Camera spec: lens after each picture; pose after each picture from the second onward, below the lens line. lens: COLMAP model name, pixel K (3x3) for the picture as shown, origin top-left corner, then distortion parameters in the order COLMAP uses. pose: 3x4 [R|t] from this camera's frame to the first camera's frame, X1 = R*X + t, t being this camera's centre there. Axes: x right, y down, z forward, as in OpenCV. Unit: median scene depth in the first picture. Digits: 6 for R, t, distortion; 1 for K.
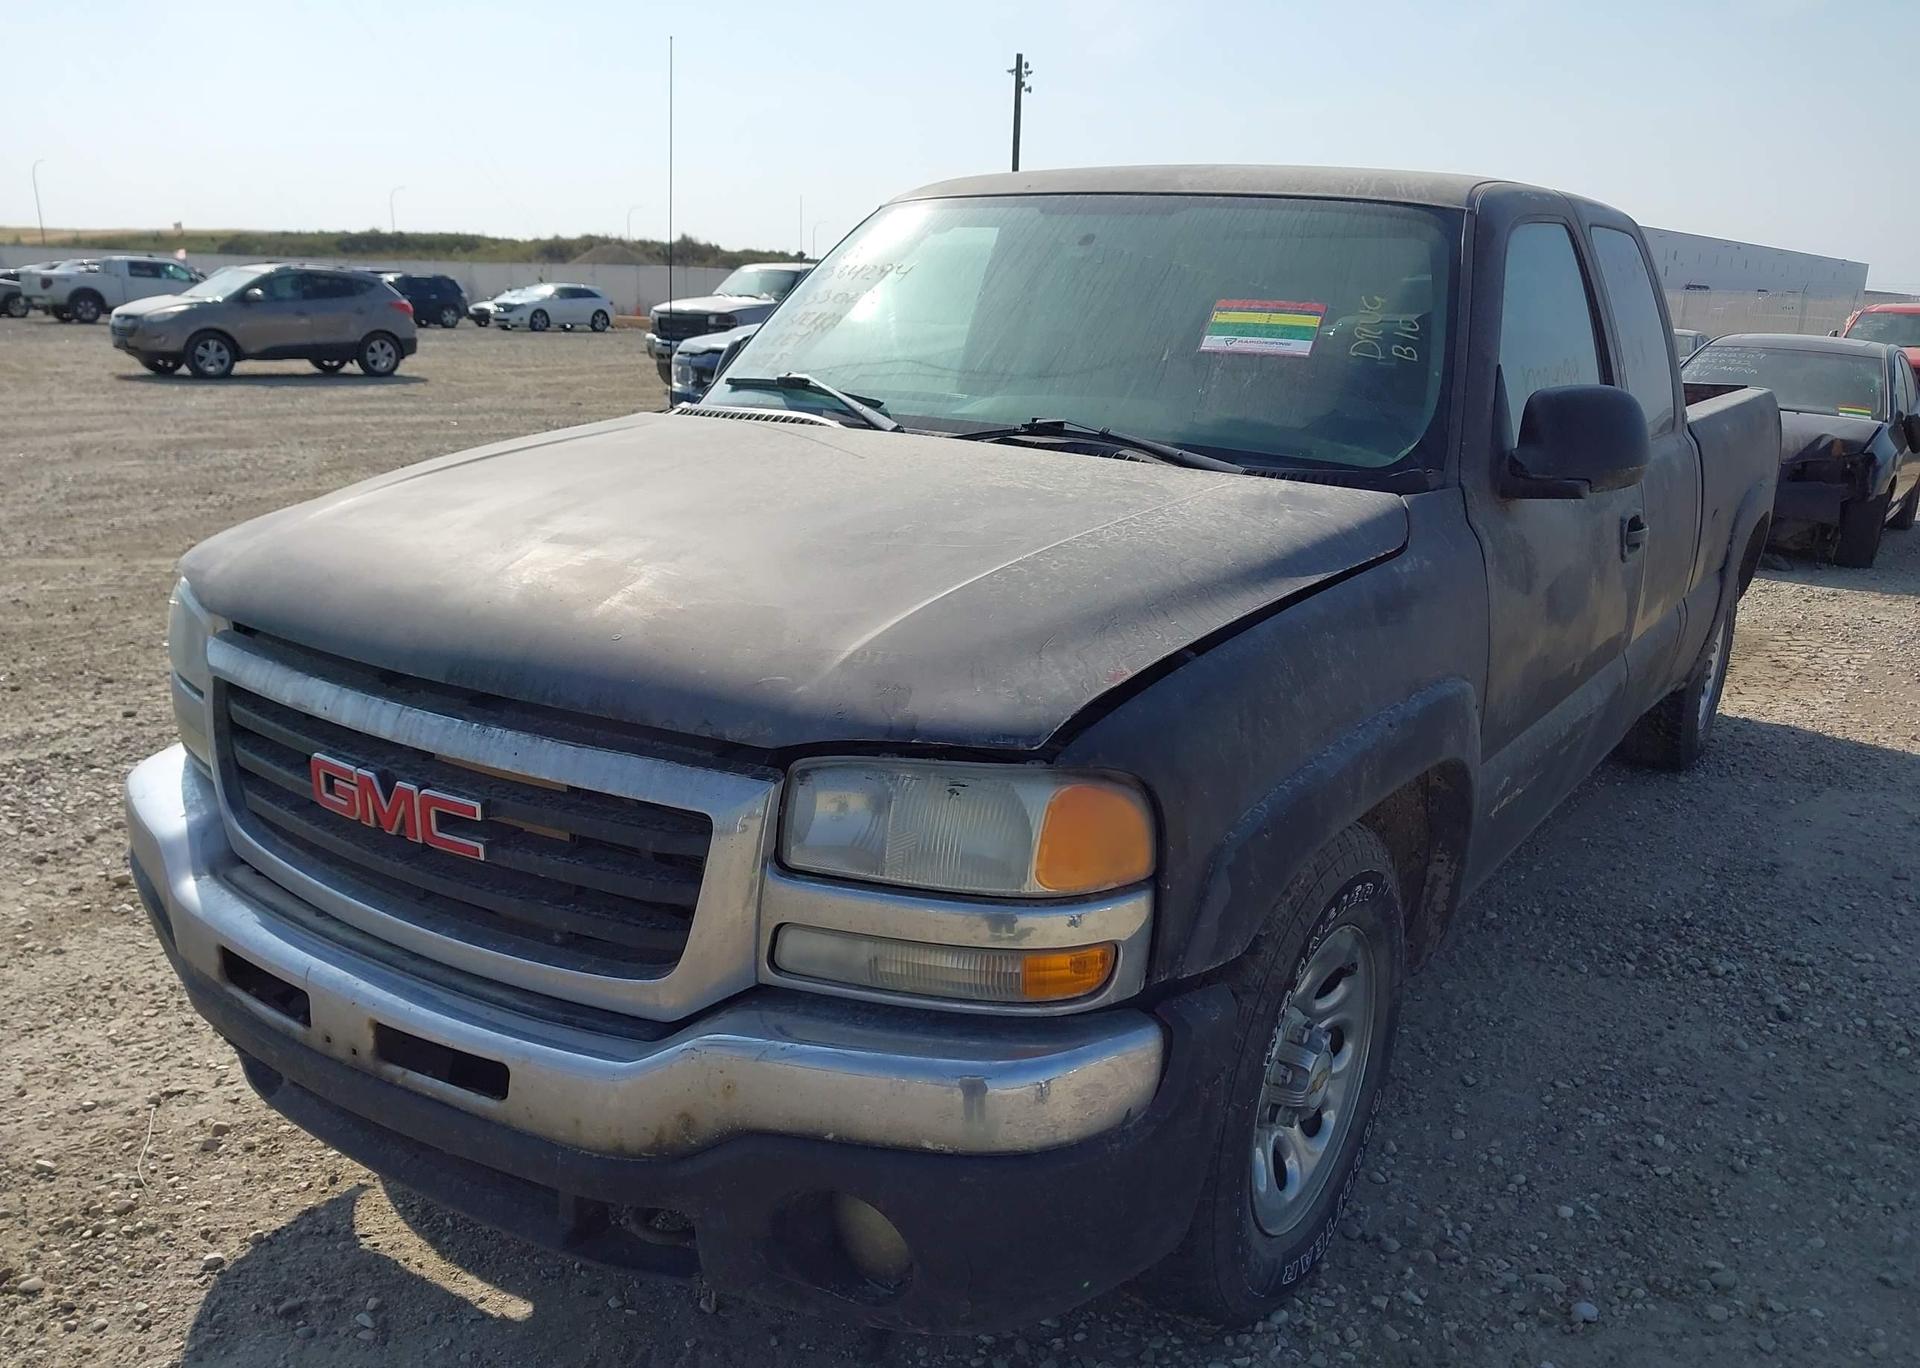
lens RADIAL K [[1547.5, 0, 960.5], [0, 1547.5, 690.3], [0, 0, 1]] dist [0.046036, -0.068582]
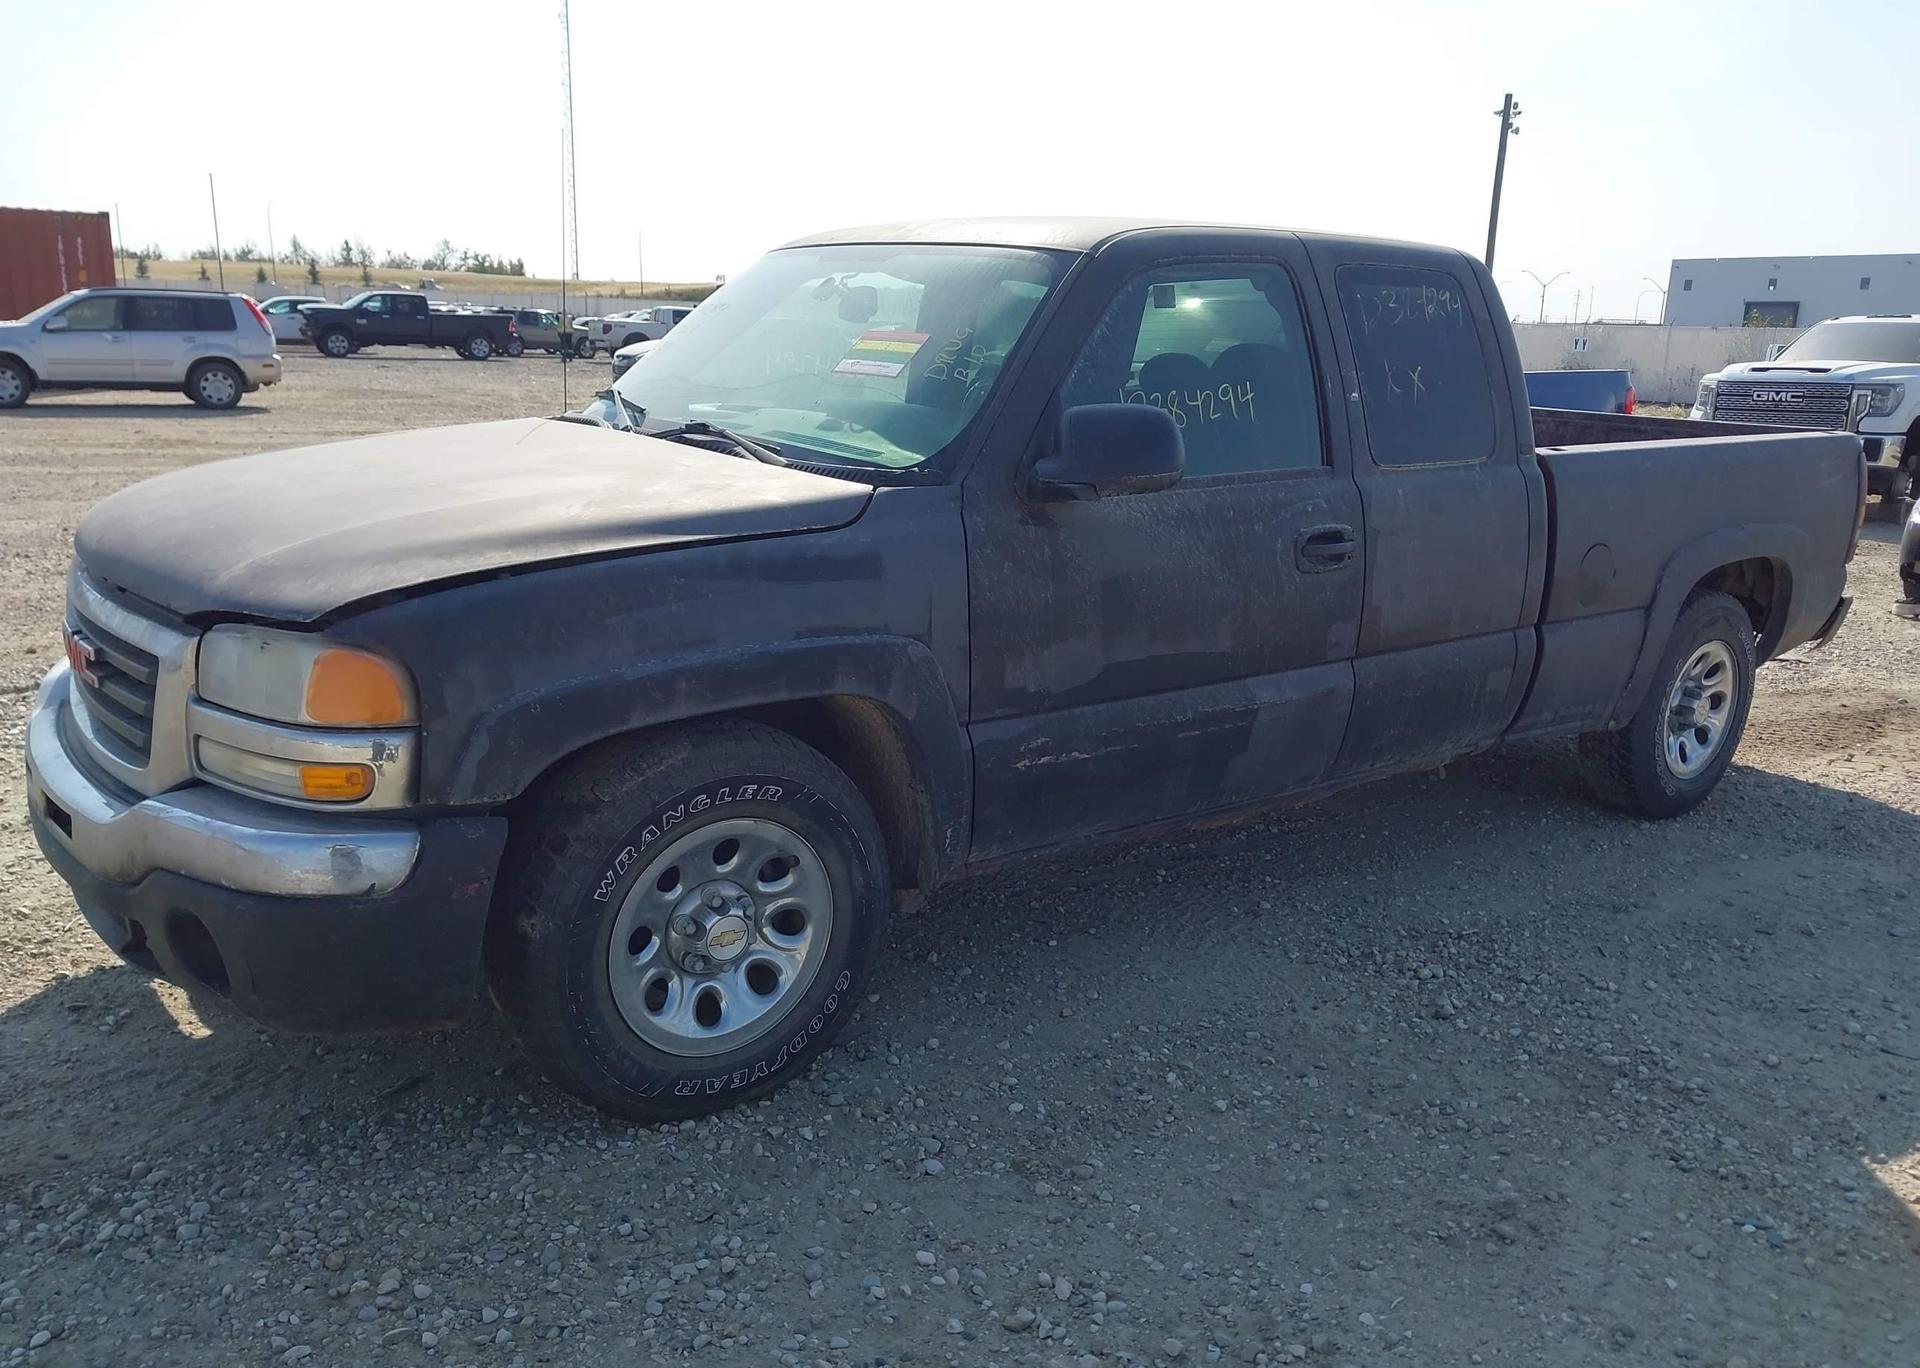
lens RADIAL K [[1547.5, 0, 952.3], [0, 1547.5, 684.5], [0, 0, 1]] dist [0.046036, -0.068582]
pose [[0.946236, 0.075642, -0.314509, 0.796871], [-0.085867, 0.996130, -0.018763, 0.052529], [0.311873, 0.044760, 0.949069, -0.151027]]
